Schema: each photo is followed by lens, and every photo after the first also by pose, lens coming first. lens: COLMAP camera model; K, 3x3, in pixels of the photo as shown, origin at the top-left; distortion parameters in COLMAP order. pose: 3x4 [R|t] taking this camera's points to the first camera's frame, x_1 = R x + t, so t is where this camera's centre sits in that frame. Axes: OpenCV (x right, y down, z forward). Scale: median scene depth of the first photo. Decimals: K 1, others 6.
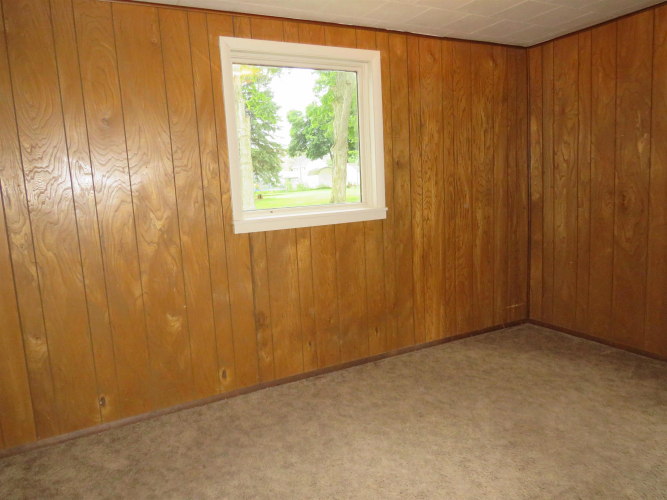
lens RADIAL K [[473.2, 0, 332.2], [0, 473.2, 250.9], [0, 0, 1]] dist [-0.004306, -0.003511]
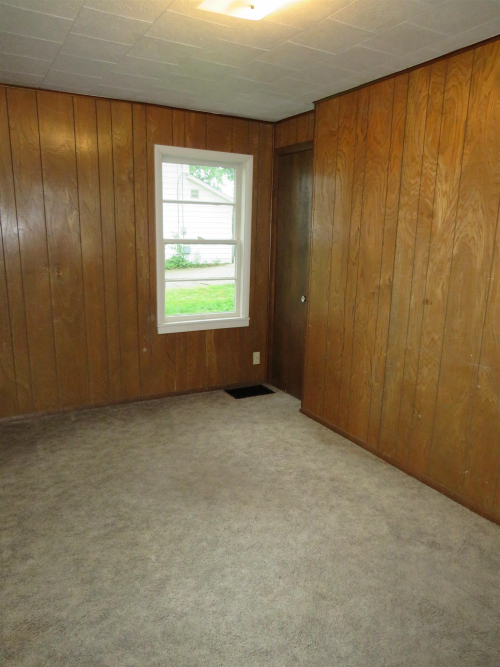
lens RADIAL K [[473.2, 0, 248.9], [0, 473.2, 332.8], [0, 0, 1]] dist [-0.004306, -0.003511]
pose [[-0.006840, -0.161386, 0.986868, -0.510126], [0.140173, 0.976992, 0.160742, -0.099737], [-0.990103, 0.139431, 0.015939, 0.685169]]
